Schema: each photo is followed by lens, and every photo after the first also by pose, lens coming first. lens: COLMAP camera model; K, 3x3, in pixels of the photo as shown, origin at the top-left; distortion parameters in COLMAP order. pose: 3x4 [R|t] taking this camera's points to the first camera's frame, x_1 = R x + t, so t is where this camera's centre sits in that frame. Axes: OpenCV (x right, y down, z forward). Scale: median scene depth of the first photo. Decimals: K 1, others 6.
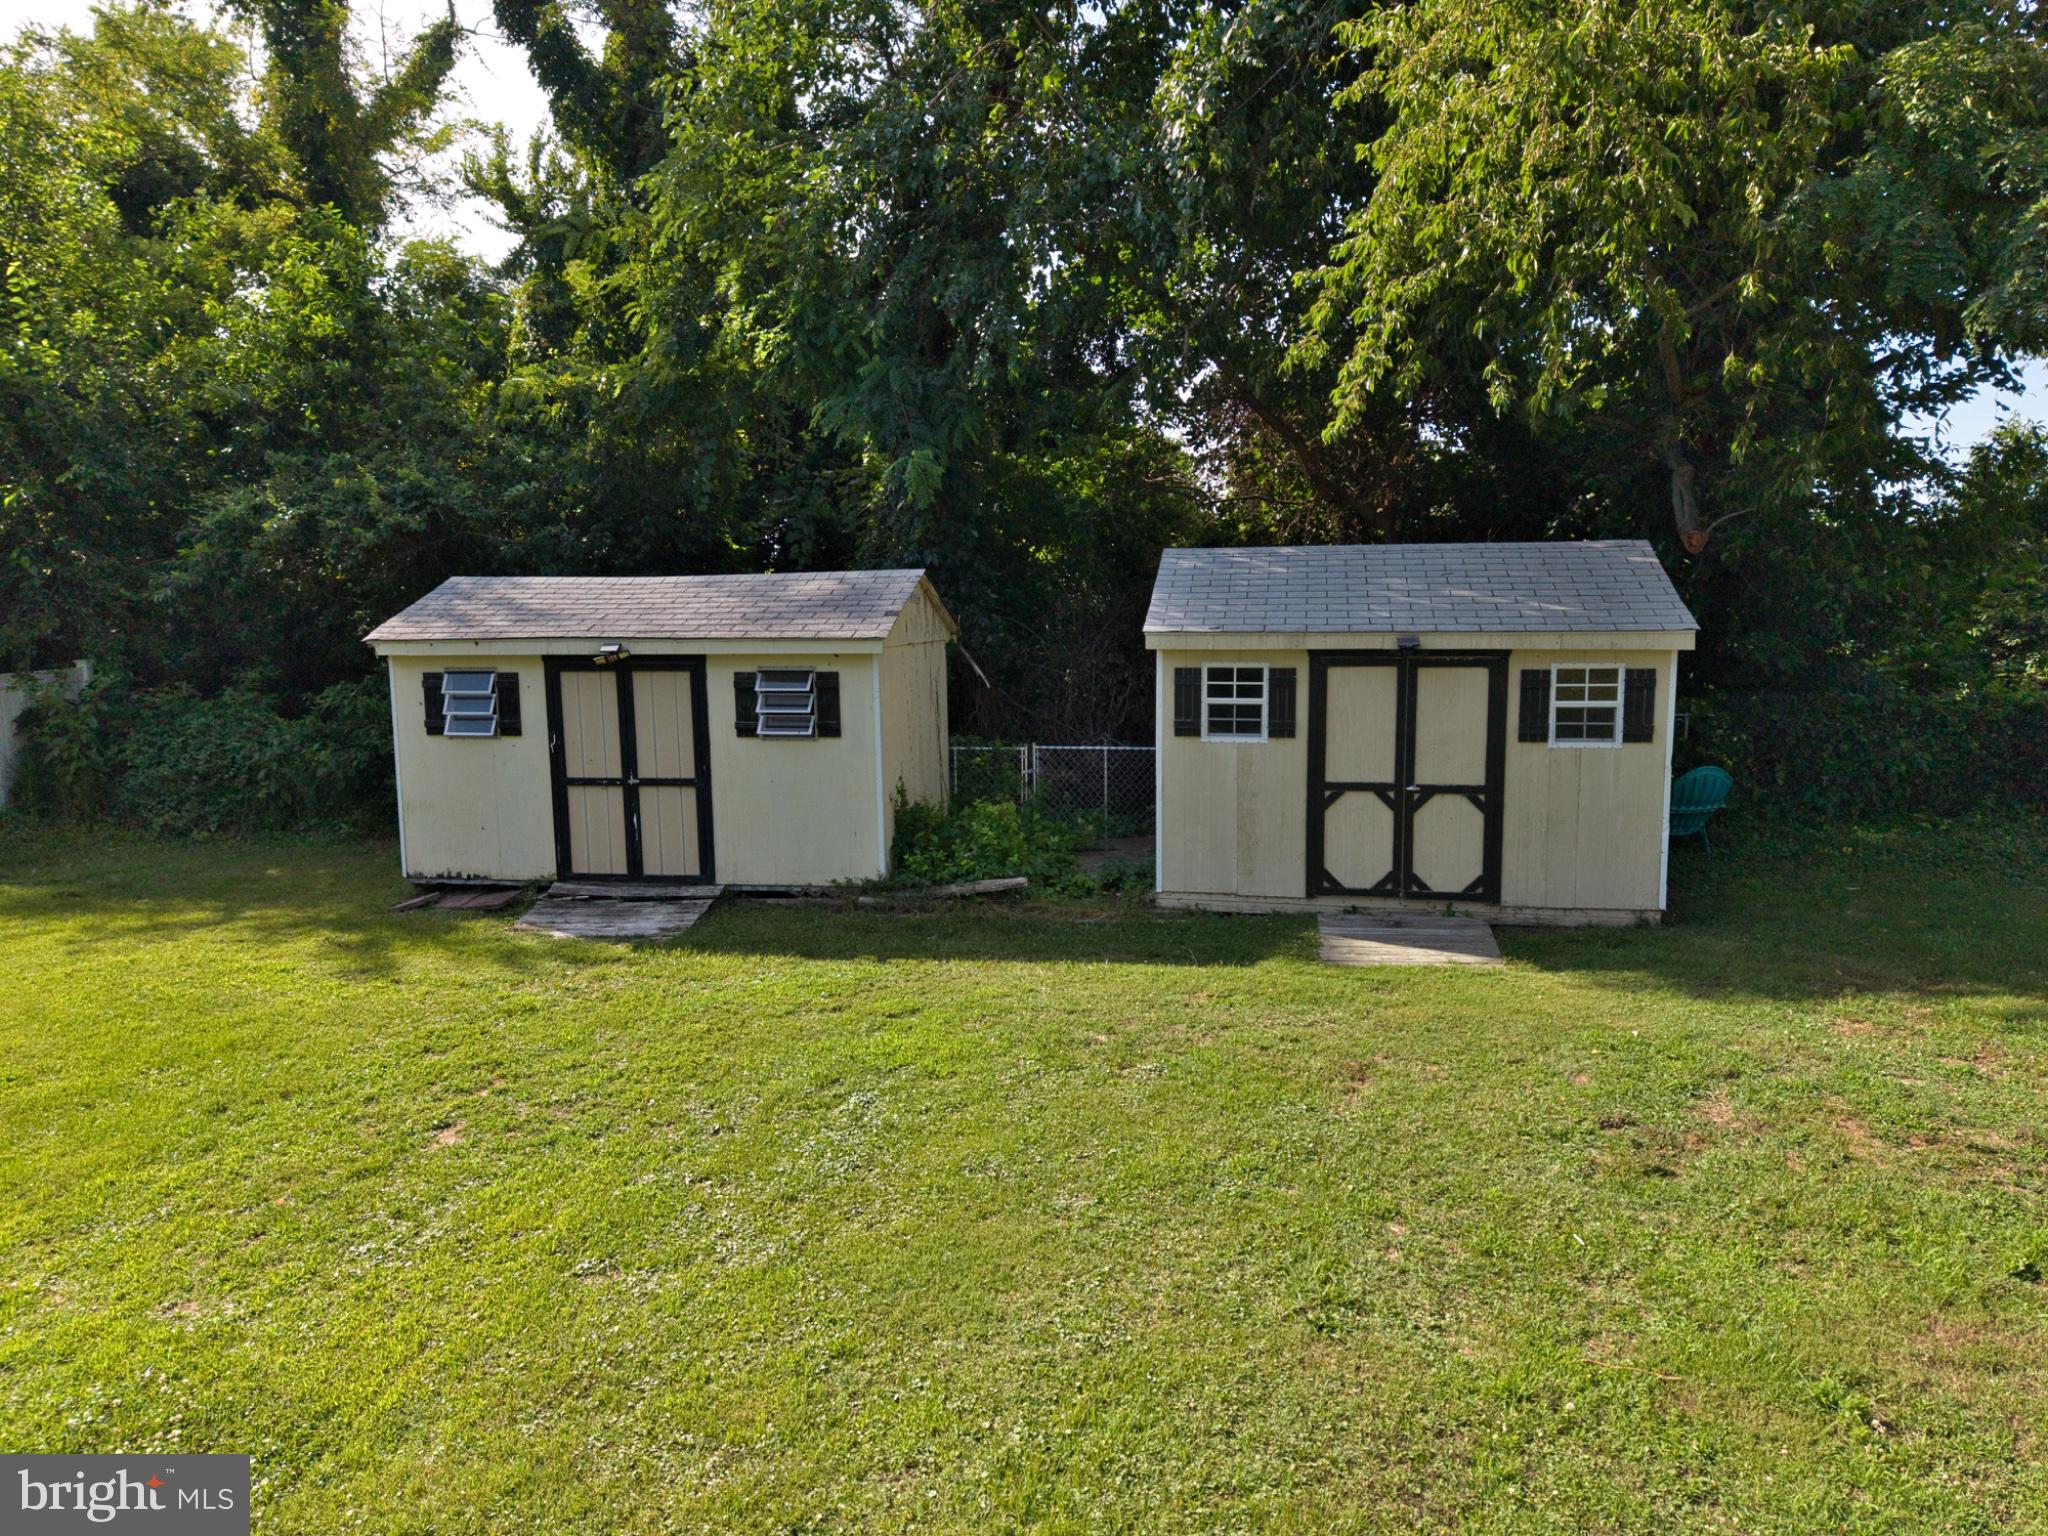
lens RADIAL K [[1372.6, 0, 1018.5], [0, 1372.6, 753.2], [0, 0, 1]] dist [0.033659, -0.016833]
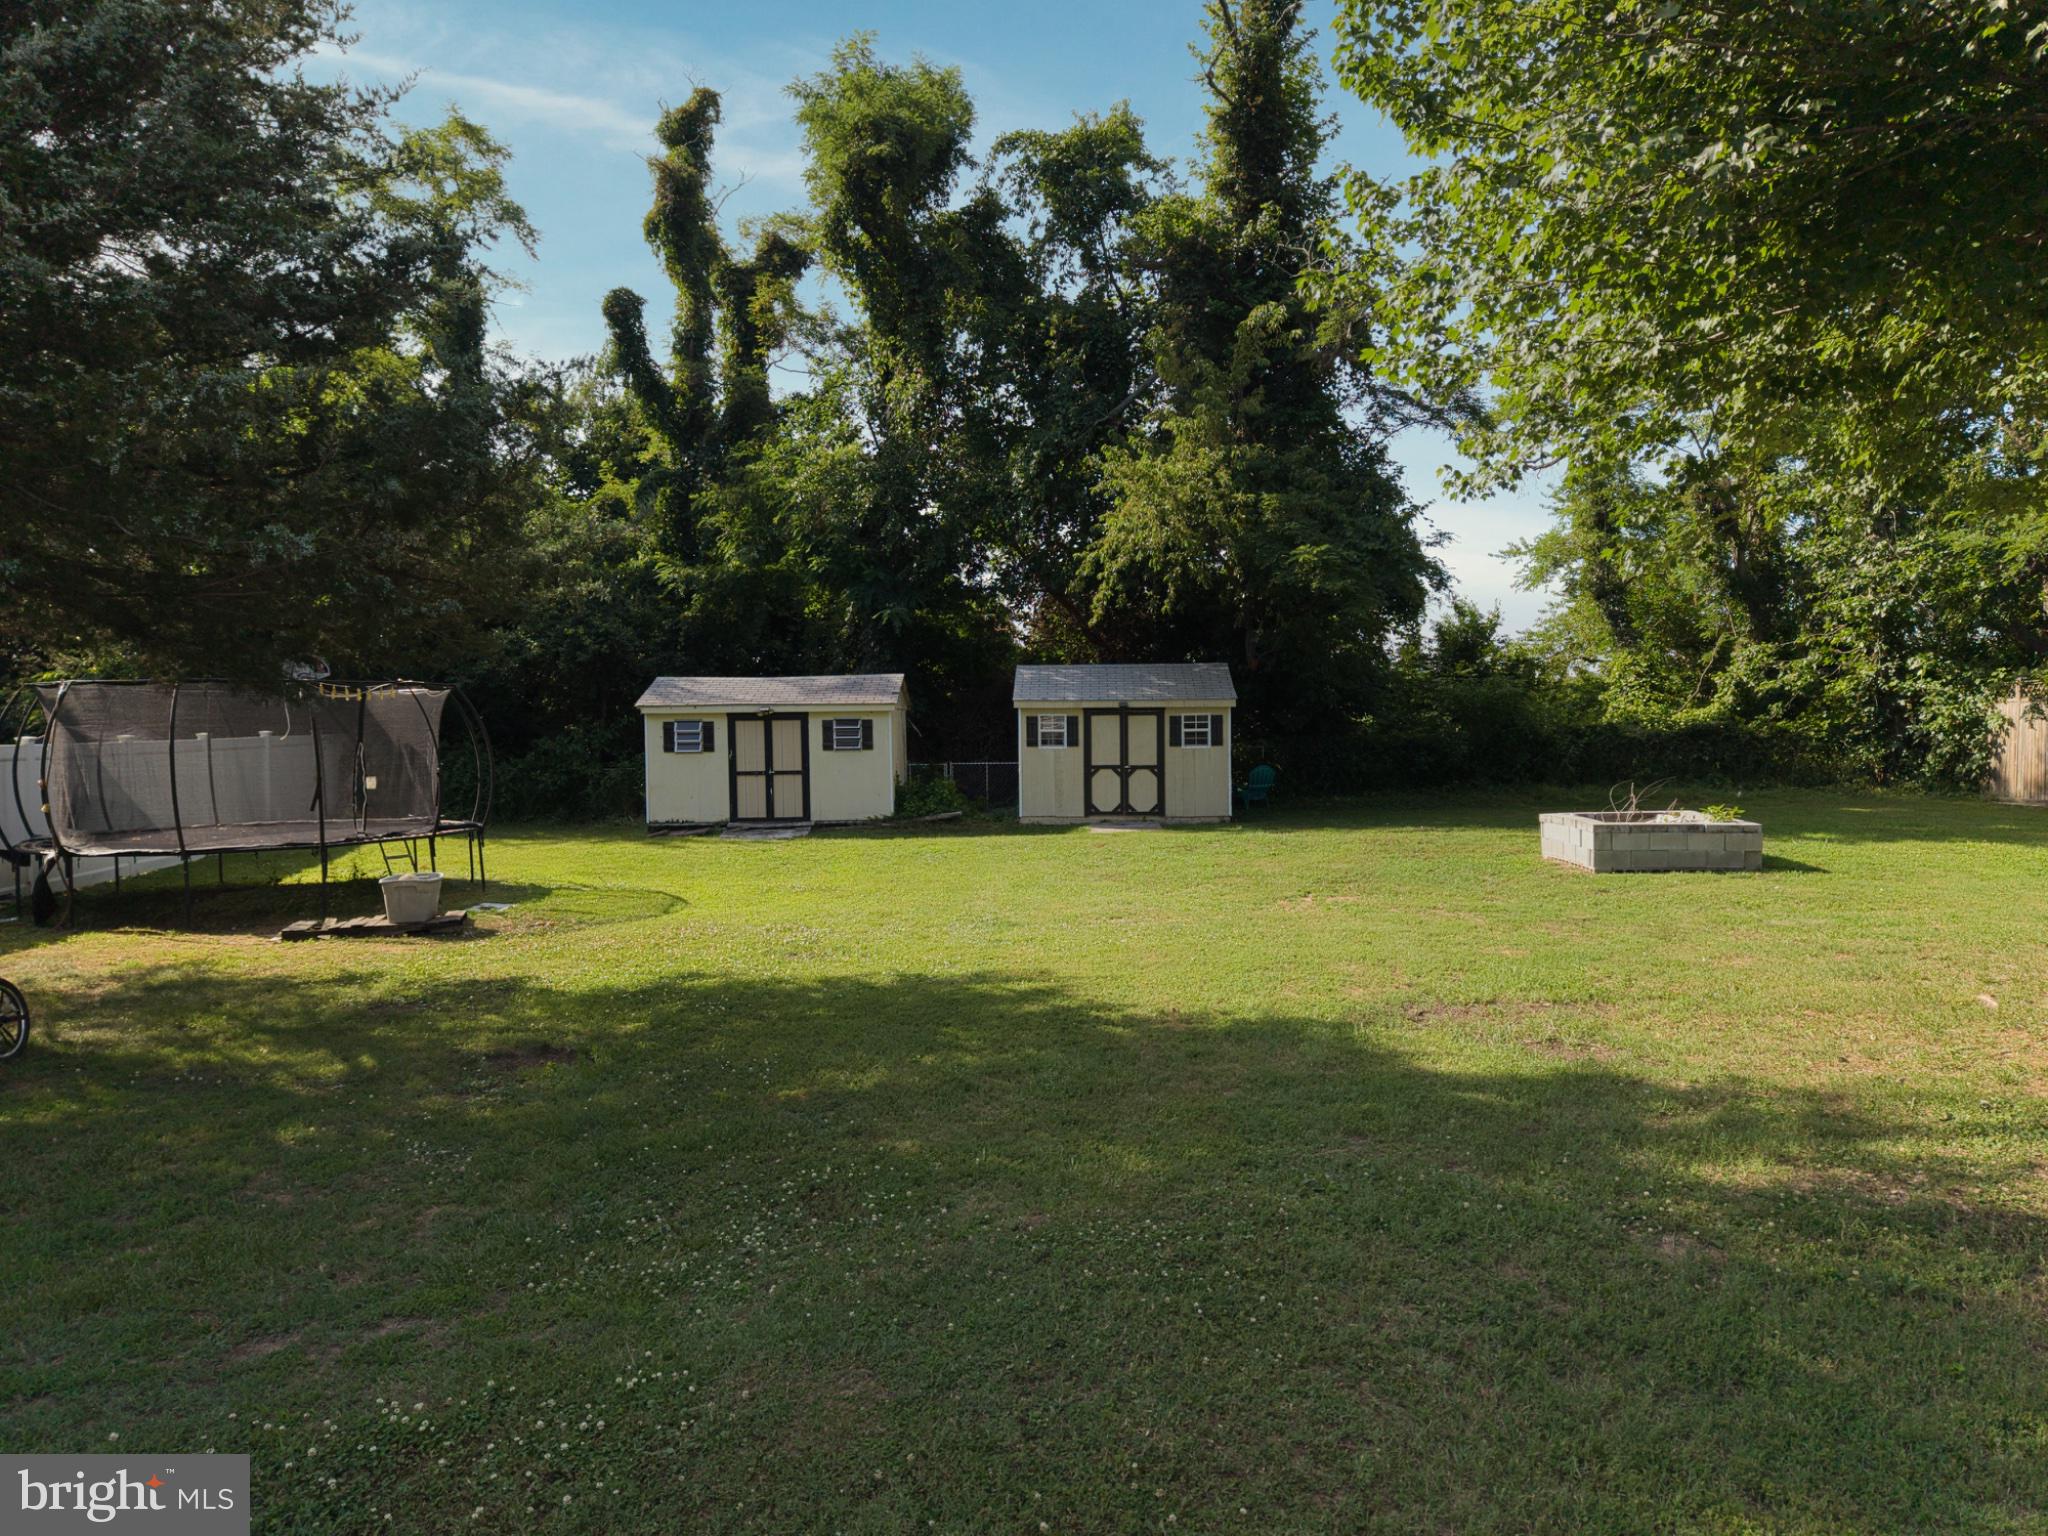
lens RADIAL K [[1372.6, 0, 1023.5], [0, 1372.6, 775.5], [0, 0, 1]] dist [0.033659, -0.016833]
pose [[0.983893, -0.008474, 0.178558, -0.288949], [0.019623, 0.997959, -0.060767, 0.168859], [-0.177678, 0.063292, 0.982051, -1.194198]]
